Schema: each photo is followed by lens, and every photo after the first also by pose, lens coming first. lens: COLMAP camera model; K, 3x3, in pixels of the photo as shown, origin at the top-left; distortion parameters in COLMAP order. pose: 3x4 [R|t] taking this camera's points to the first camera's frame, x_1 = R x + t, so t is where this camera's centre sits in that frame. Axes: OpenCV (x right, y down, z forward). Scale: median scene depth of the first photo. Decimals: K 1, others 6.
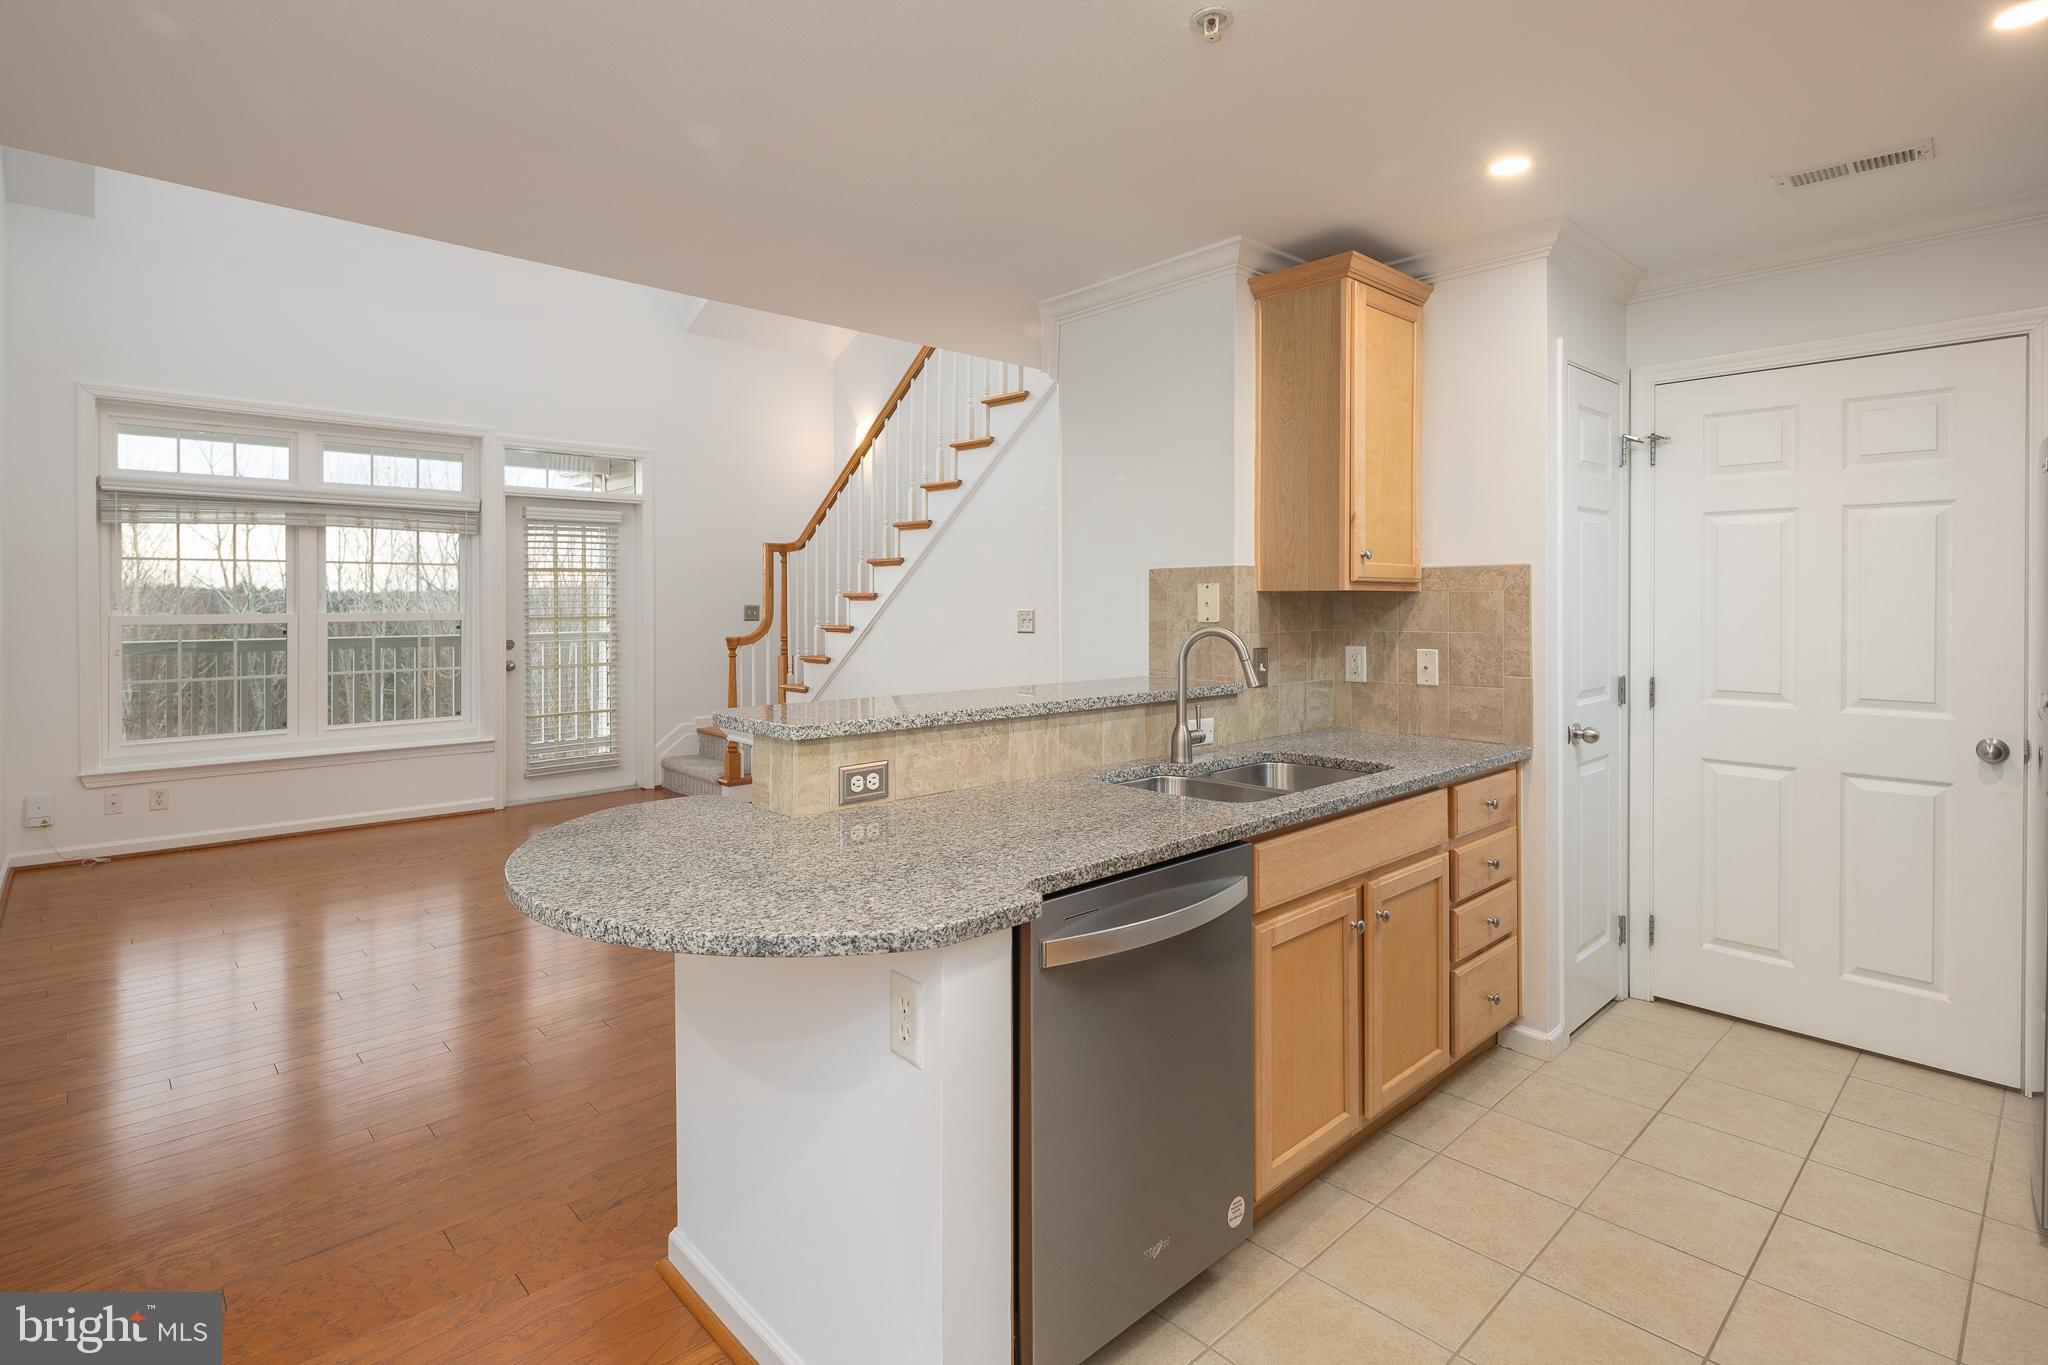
lens RADIAL K [[998.4, 0, 1017.3], [0, 998.4, 603.1], [0, 0, 1]] dist [0.001571, -0.000001]
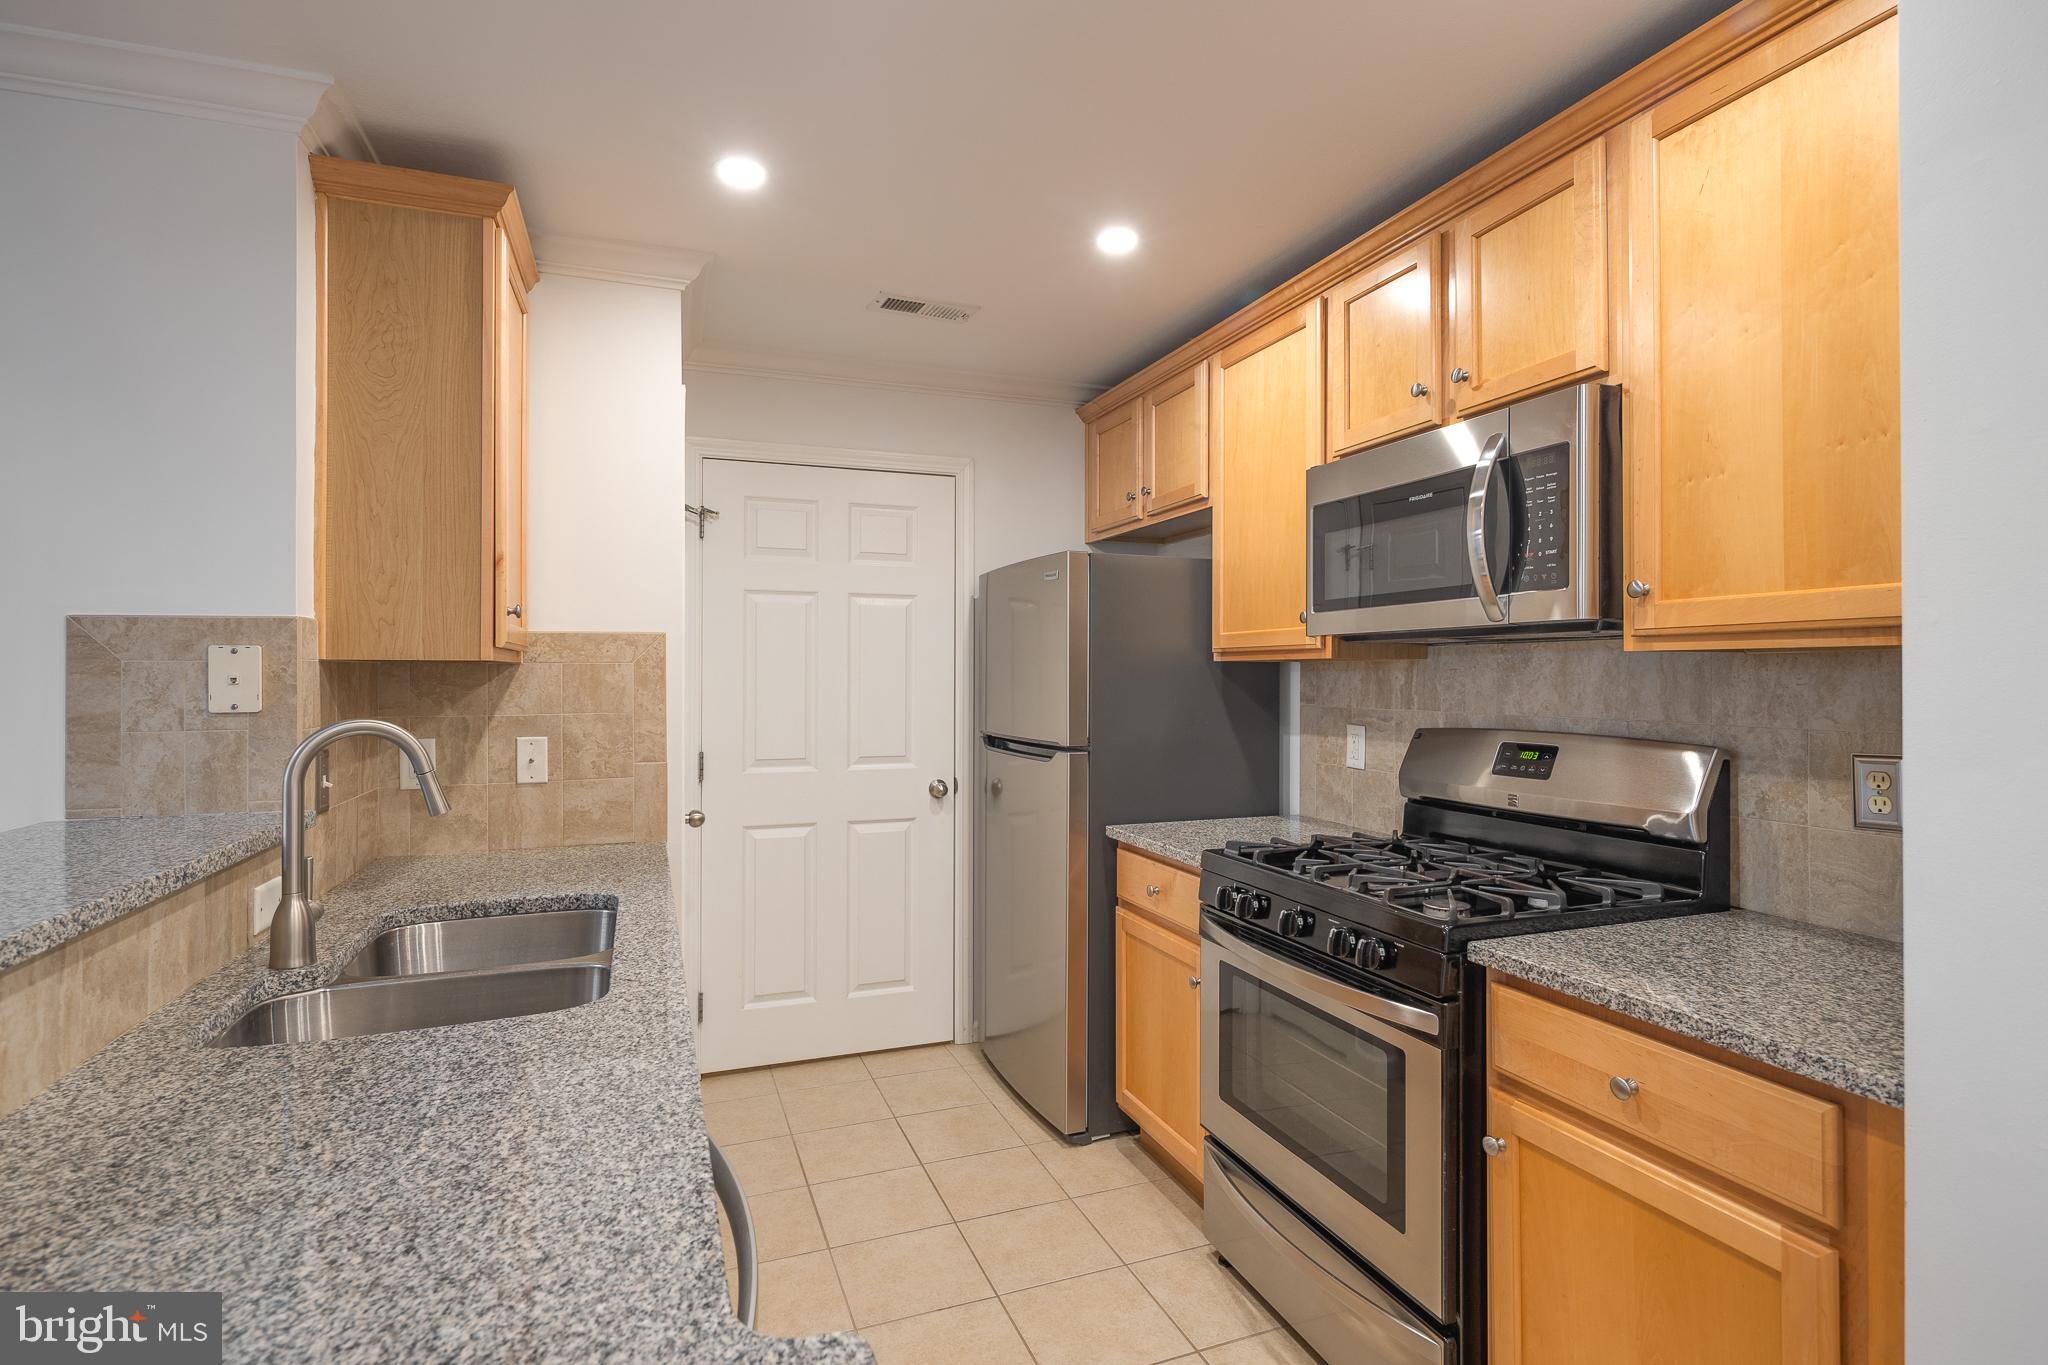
lens RADIAL K [[995.3, 0, 1014.7], [0, 995.3, 671.8], [0, 0, 1]] dist [0.005525, -0.006396]
pose [[0.380338, 0.001661, 0.924846, -0.104323], [0.004062, 0.999986, -0.003467, -0.000400], [-0.924839, 0.005075, 0.380326, 0.220901]]
